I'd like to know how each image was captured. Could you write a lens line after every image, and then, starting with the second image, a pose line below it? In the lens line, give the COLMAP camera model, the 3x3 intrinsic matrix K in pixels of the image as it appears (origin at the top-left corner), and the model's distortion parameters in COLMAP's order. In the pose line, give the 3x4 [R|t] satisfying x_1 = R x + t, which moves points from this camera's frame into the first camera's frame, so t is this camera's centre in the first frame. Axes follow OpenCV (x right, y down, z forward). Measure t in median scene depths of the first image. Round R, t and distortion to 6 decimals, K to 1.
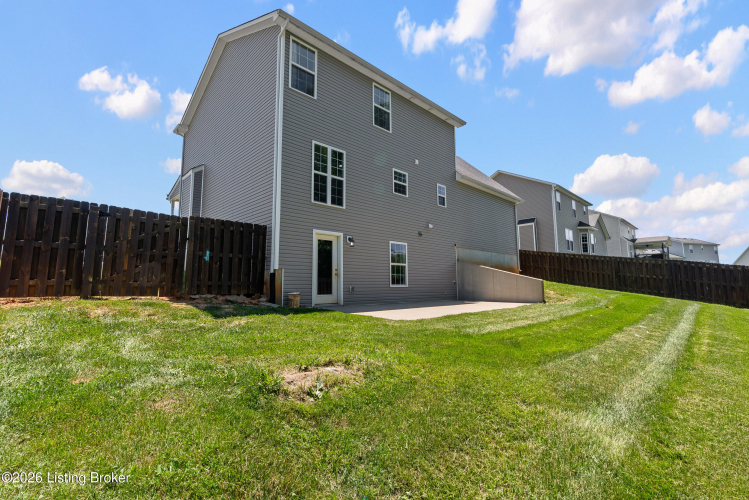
lens RADIAL K [[342.3, 0, 372.9], [0, 342.3, 245.6], [0, 0, 1]] dist [-0.004066, 0.000041]
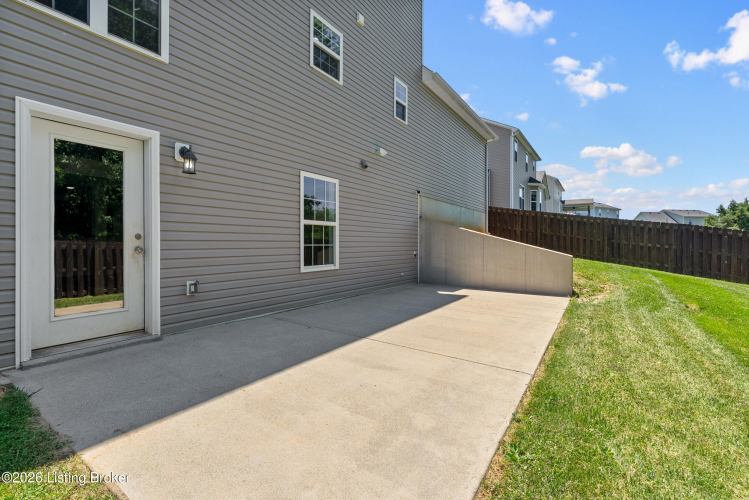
lens RADIAL K [[342.3, 0, 372.0], [0, 342.3, 245.7], [0, 0, 1]] dist [-0.004066, 0.000041]
pose [[0.977348, 0.007986, 0.211487, 0.042500], [-0.035217, 0.991493, 0.125305, 0.022475], [-0.208687, -0.129915, 0.969315, 0.490069]]
